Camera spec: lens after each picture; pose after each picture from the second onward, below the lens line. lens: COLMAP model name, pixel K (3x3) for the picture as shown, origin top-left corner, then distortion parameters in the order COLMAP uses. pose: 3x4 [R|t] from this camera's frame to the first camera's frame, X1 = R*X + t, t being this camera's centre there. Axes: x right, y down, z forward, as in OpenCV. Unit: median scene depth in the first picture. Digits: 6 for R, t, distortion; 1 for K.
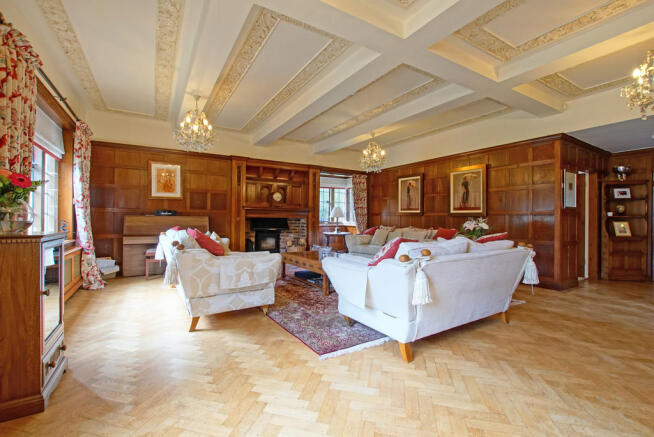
lens RADIAL K [[292.8, 0, 328.8], [0, 292.8, 217.4], [0, 0, 1]] dist [-0.018937, 0.000354]
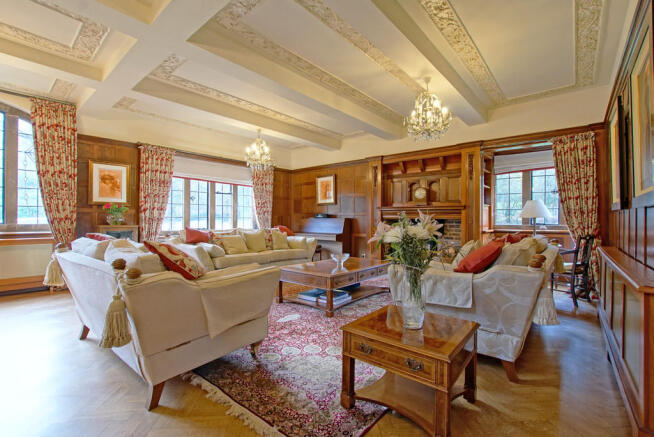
lens RADIAL K [[292.8, 0, 326.2], [0, 292.8, 218.1], [0, 0, 1]] dist [-0.018937, 0.000354]
pose [[0.311943, -0.010052, -0.950048, 0.988941], [0.006164, 0.999944, -0.008556, 0.009175], [0.950081, -0.003188, 0.311988, 0.917475]]
